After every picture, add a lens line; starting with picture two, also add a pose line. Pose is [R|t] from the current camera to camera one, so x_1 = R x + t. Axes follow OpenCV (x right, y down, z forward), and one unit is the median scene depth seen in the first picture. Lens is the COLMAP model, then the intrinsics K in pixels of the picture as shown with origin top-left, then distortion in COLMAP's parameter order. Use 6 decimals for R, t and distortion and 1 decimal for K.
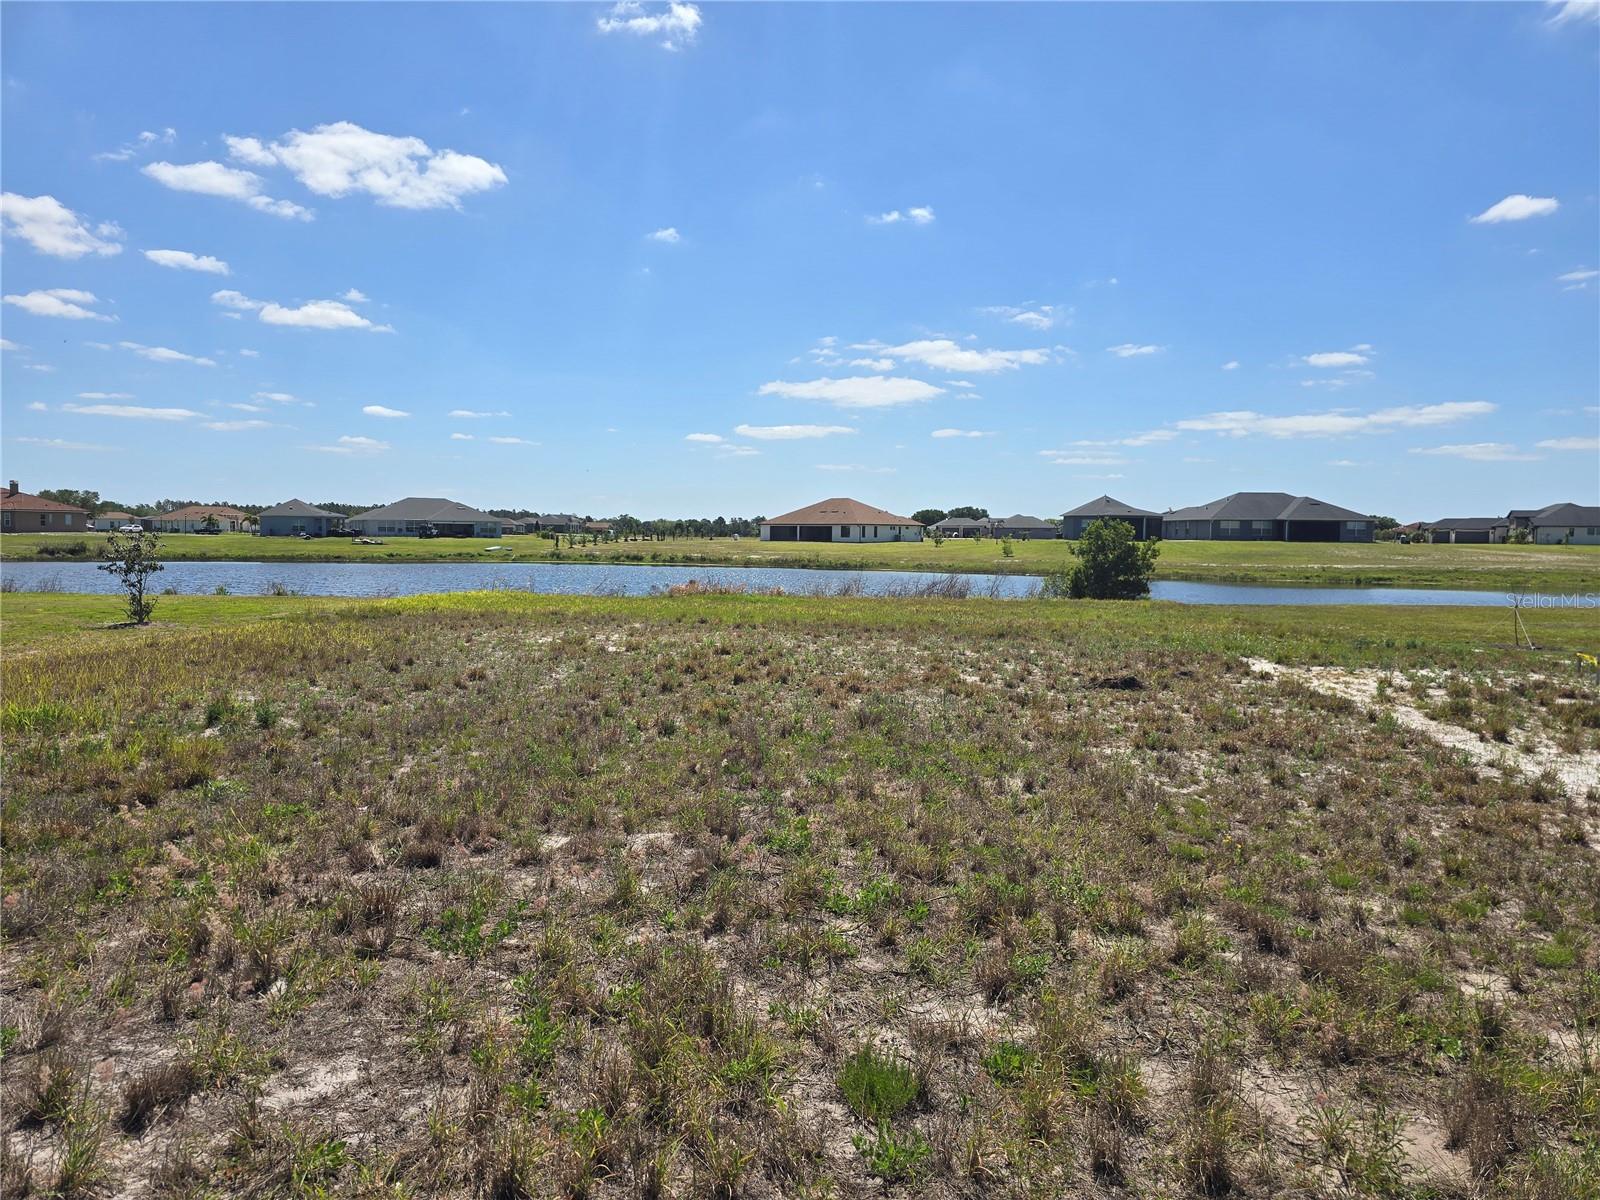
lens RADIAL K [[1018.2, 0, 800.0], [0, 1018.2, 600.0], [0, 0, 1]] dist [0.076957, -0.080207]
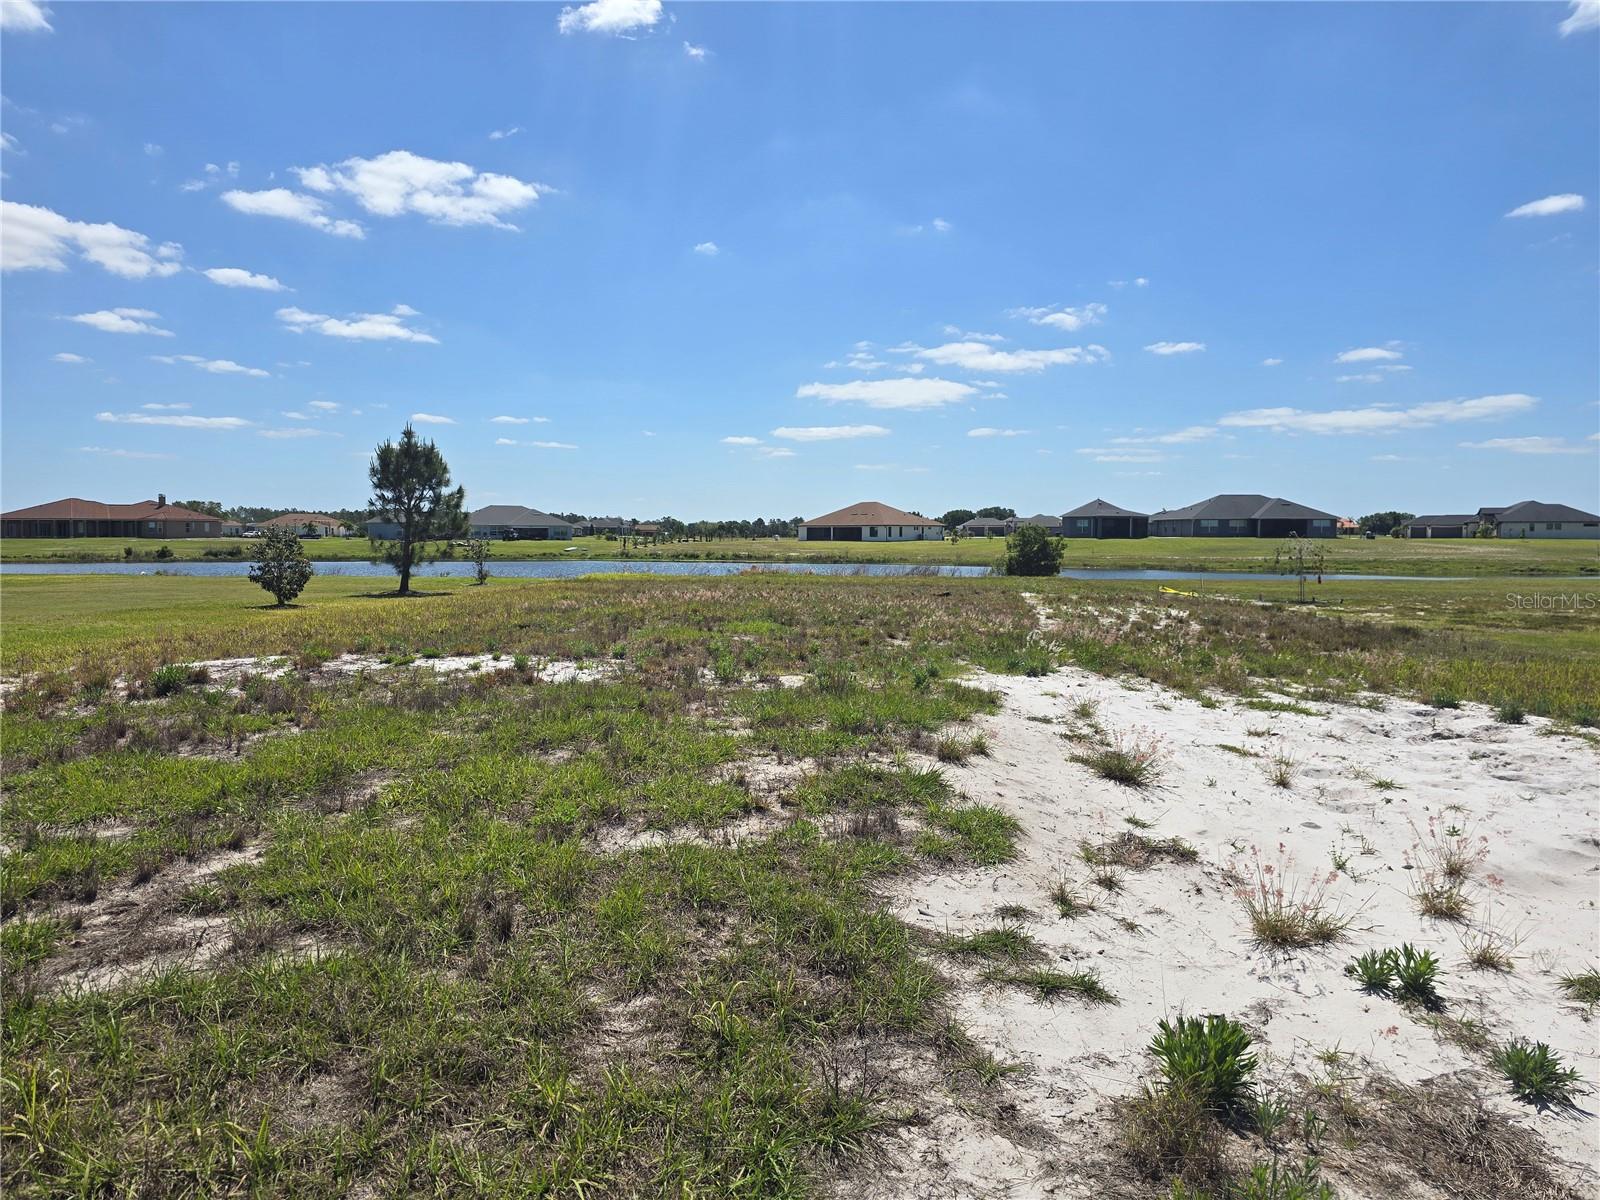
lens RADIAL K [[1027.3, 0, 800.0], [0, 1027.3, 600.0], [0, 0, 1]] dist [0.058711, -0.067404]
pose [[0.999320, -0.005679, -0.036434, 0.002665], [0.005653, 0.999984, -0.000827, 0.006231], [0.036438, 0.000620, 0.999336, -0.098895]]
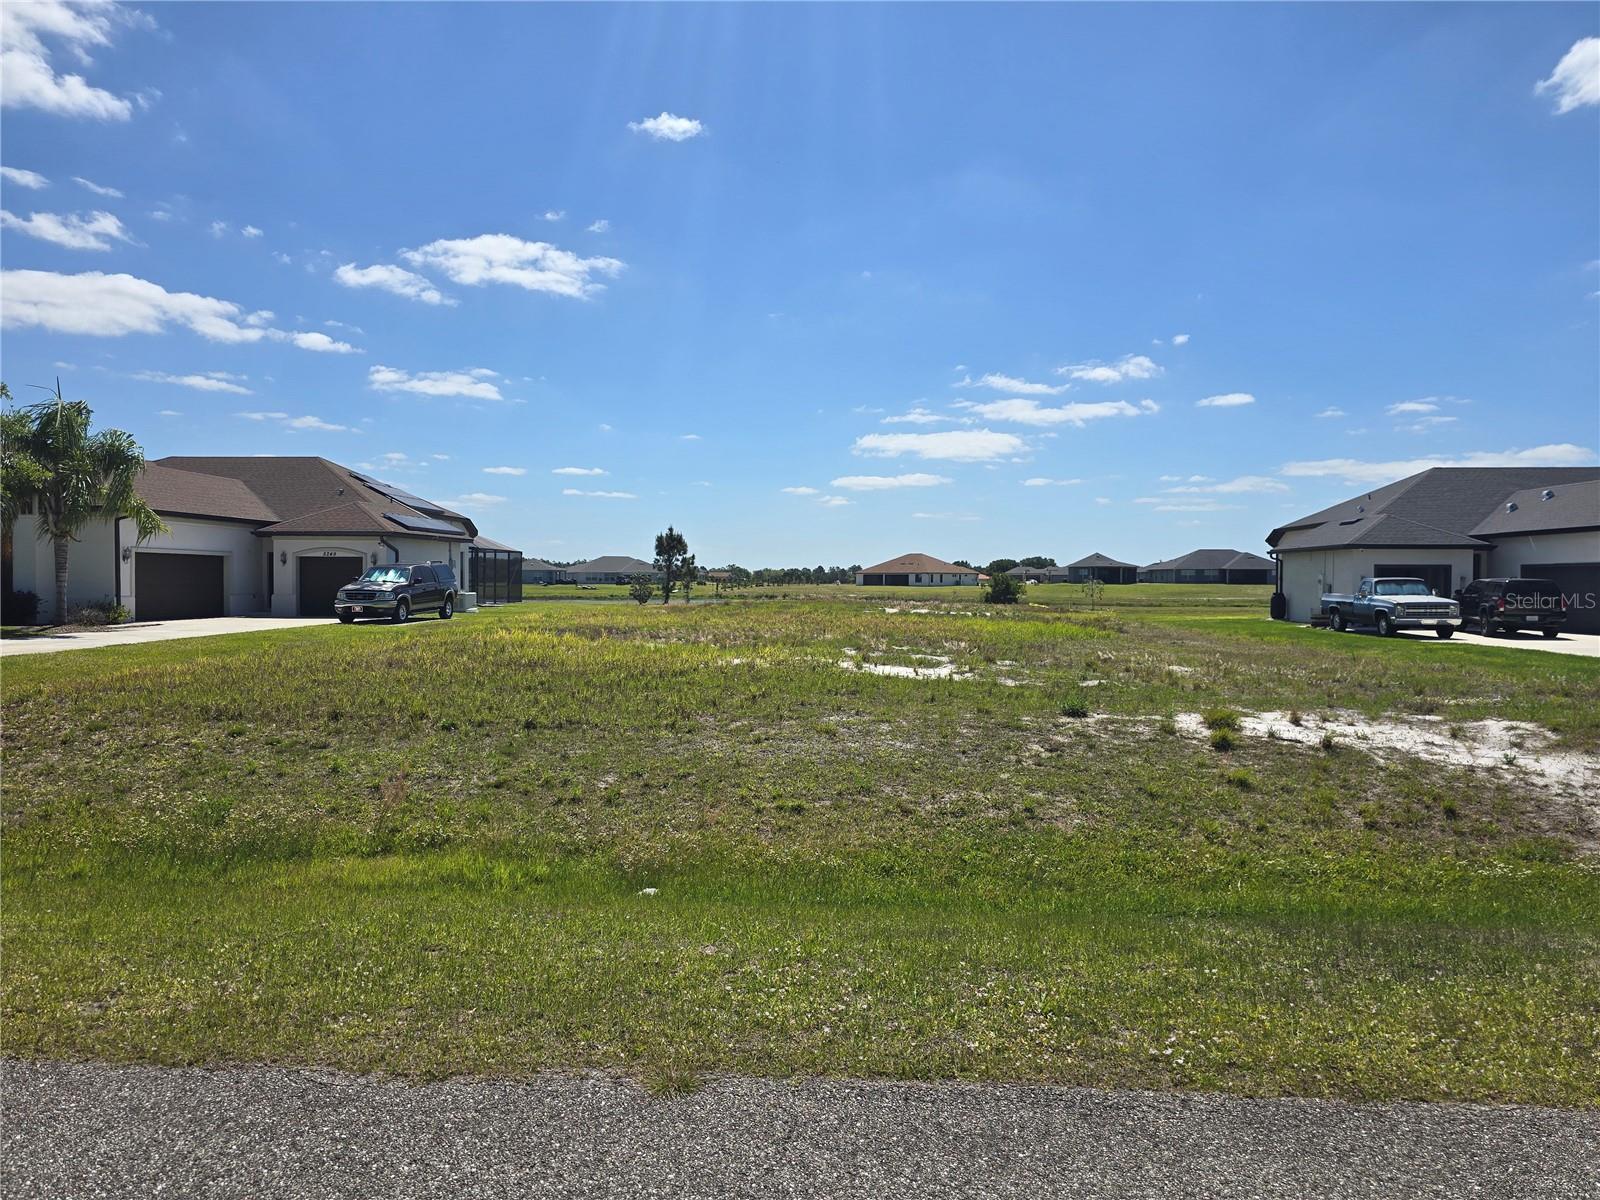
lens RADIAL K [[1051.7, 0, 800.0], [0, 1051.7, 600.0], [0, 0, 1]] dist [-0.003156, -0.000138]
pose [[0.995933, -0.003403, -0.090036, 0.008907], [-0.000878, 0.998872, -0.047468, 0.020220], [0.090096, 0.047354, 0.994807, -0.290712]]
